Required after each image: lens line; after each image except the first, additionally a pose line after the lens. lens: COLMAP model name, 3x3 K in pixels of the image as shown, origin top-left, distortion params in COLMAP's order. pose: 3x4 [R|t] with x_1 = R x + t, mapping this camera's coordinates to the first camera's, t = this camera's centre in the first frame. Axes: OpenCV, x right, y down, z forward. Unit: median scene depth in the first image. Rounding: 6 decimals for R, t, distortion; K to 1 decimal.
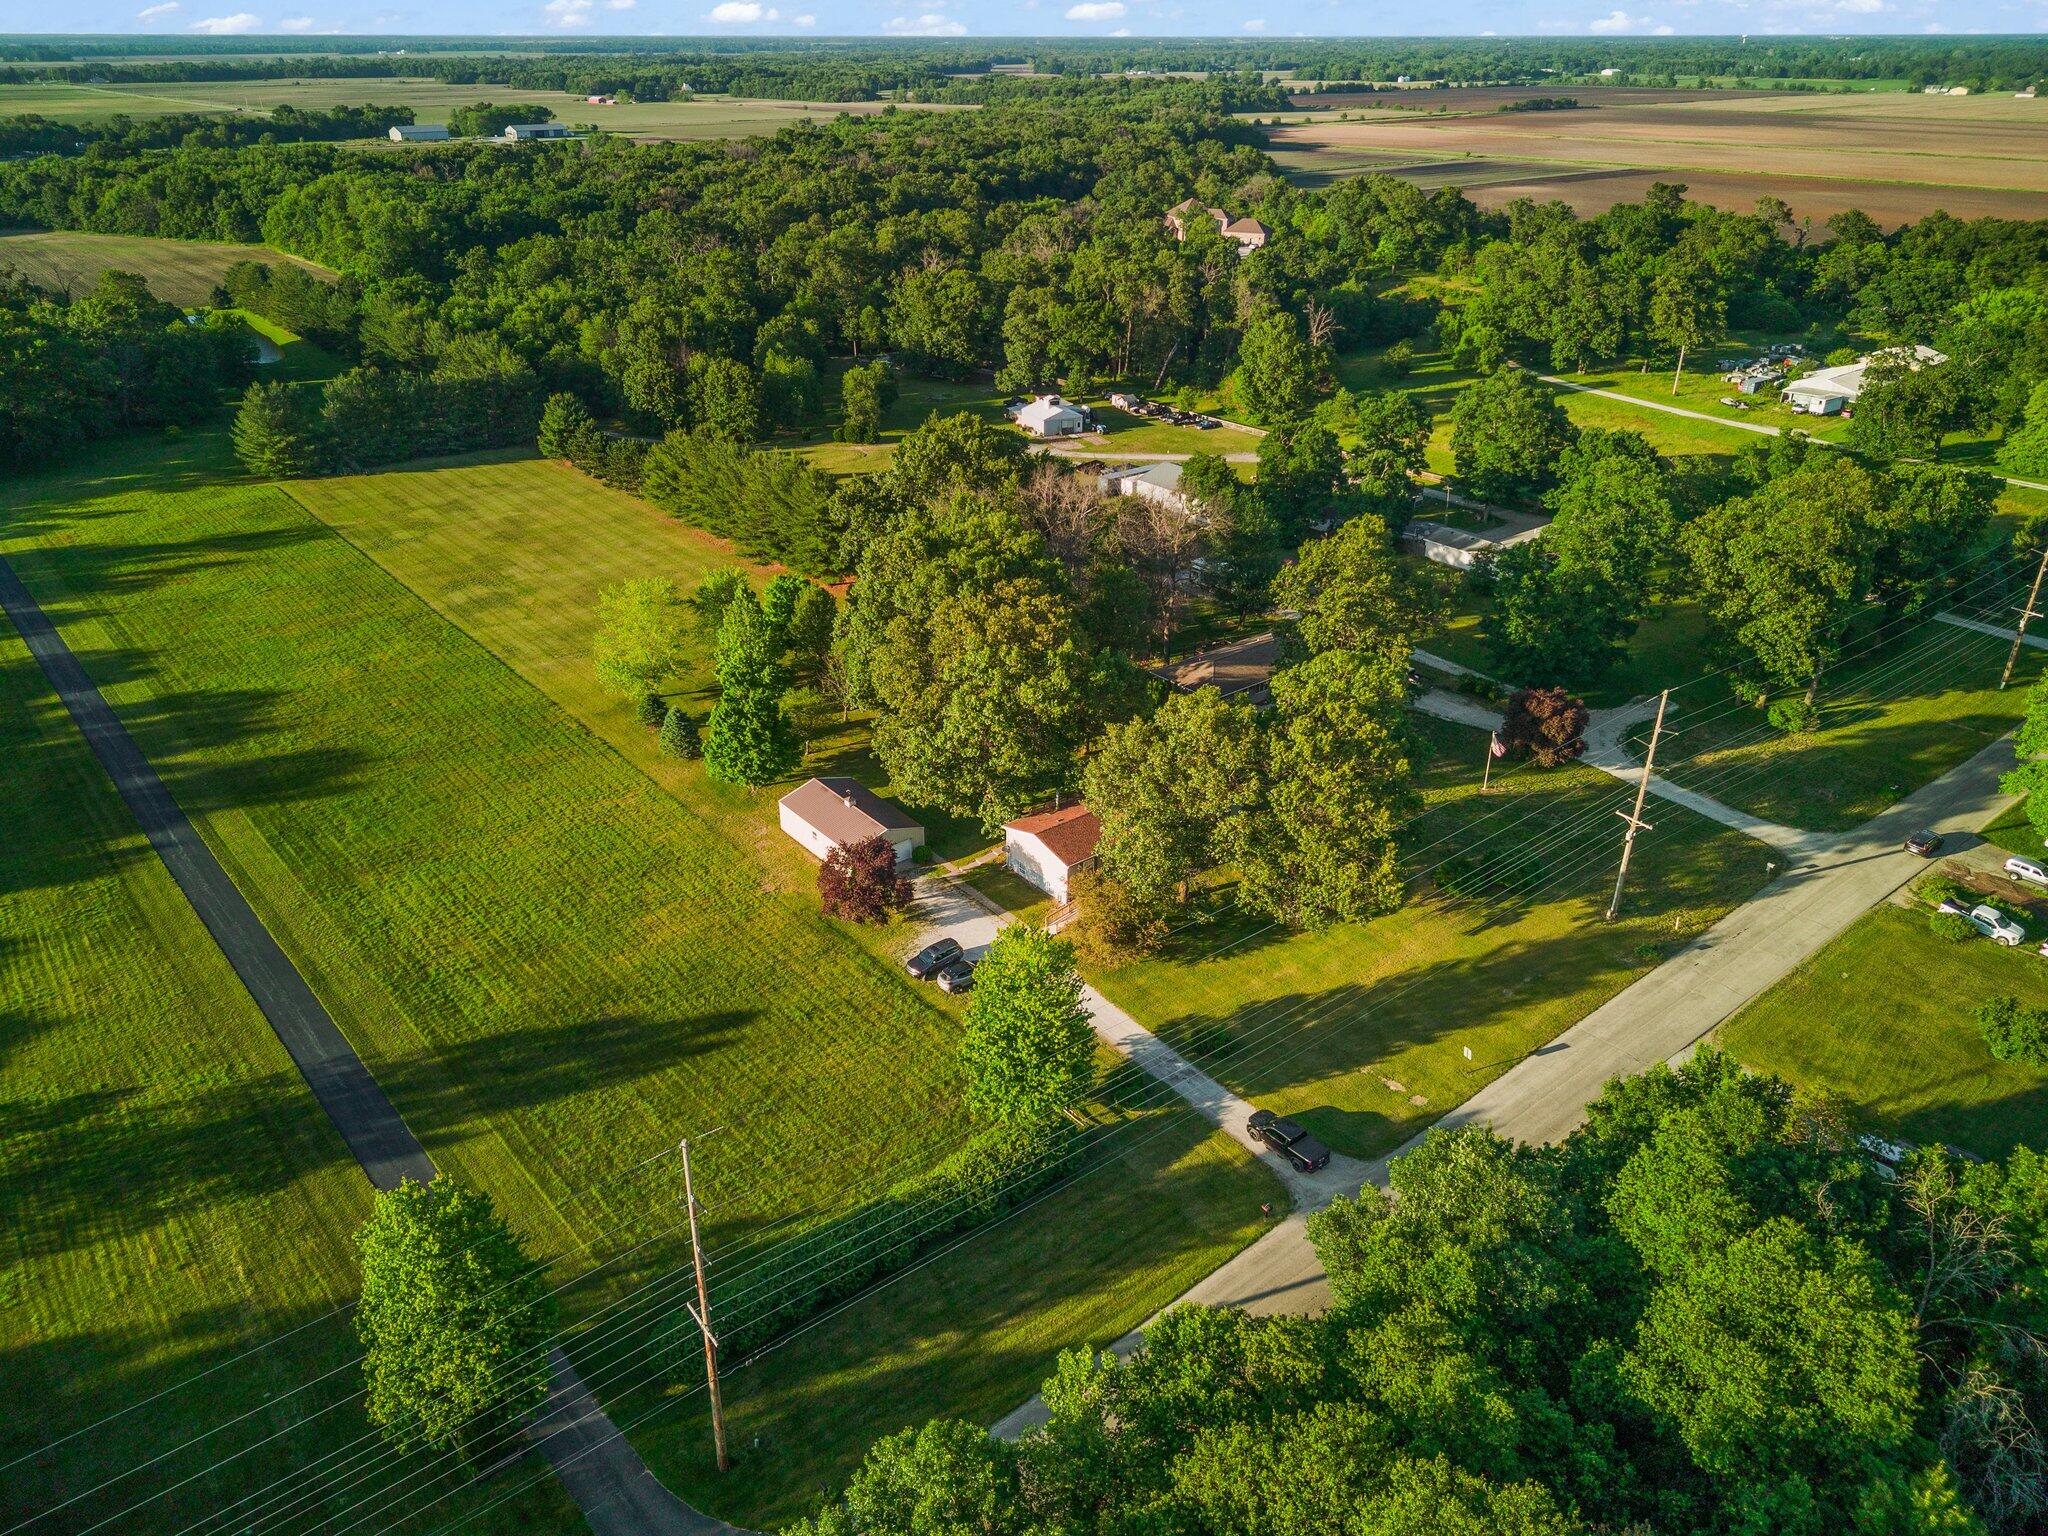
lens RADIAL K [[1428.9, 0, 1025.2], [0, 1428.9, 757.7], [0, 0, 1]] dist [0.031136, -0.026641]
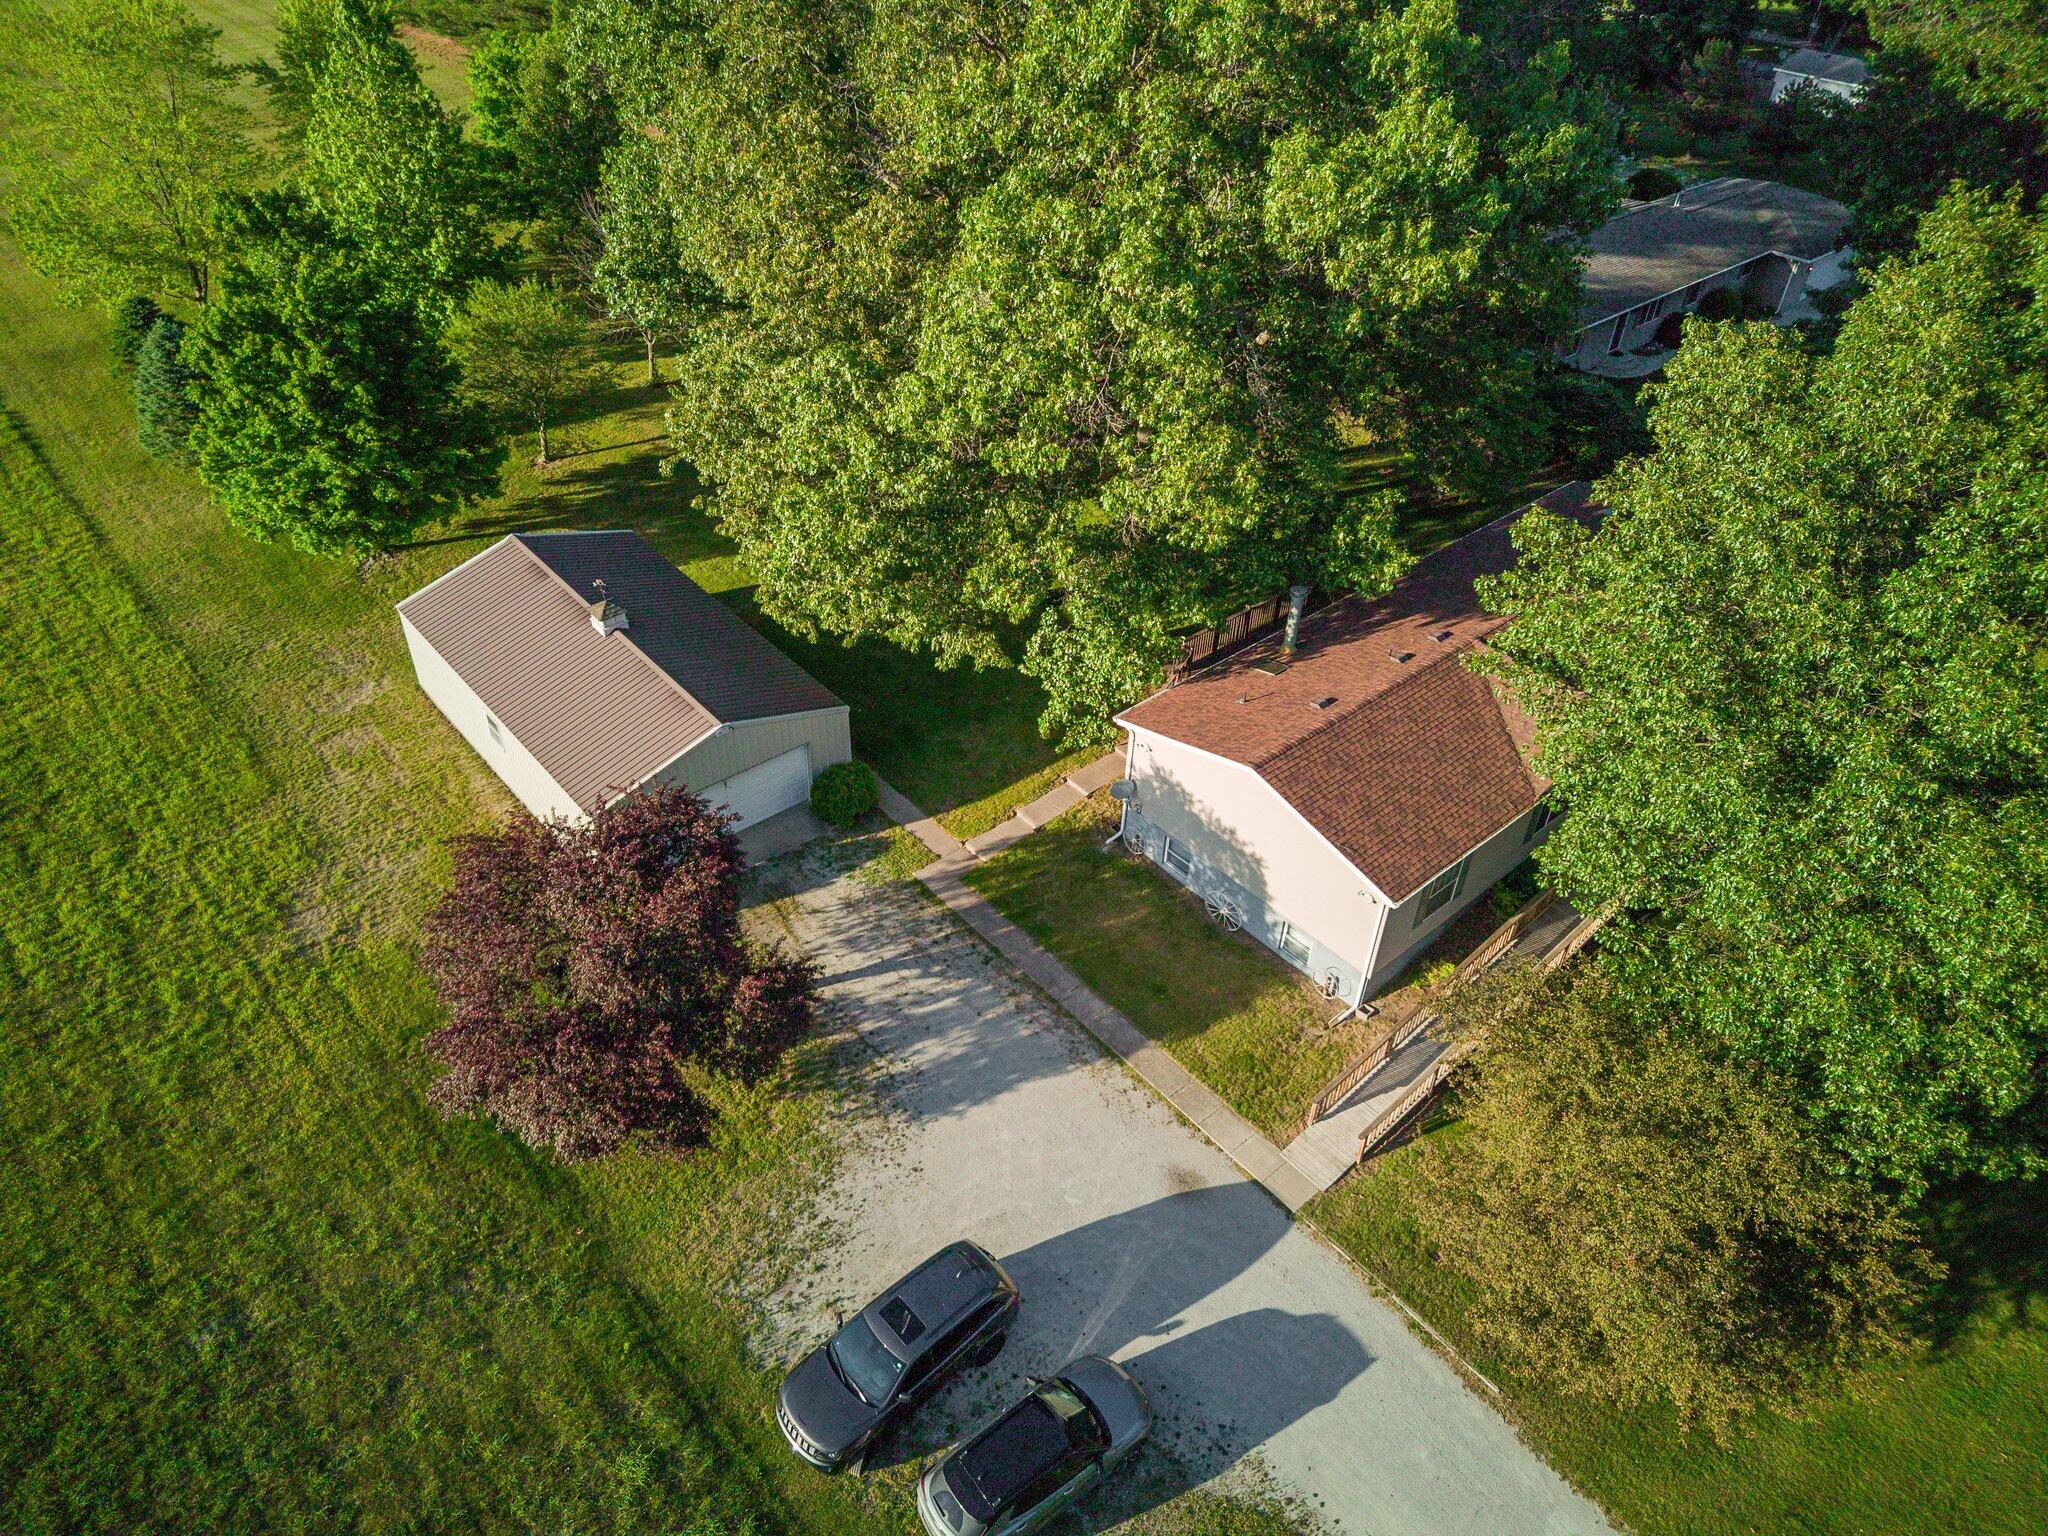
lens RADIAL K [[1389.9, 0, 1022.6], [0, 1389.9, 760.2], [0, 0, 1]] dist [0.007151, 0.000534]
pose [[0.998683, 0.001245, 0.051298, -0.034893], [-0.011508, 0.979672, 0.200277, -0.000222], [-0.050006, -0.200604, 0.978395, 0.502335]]
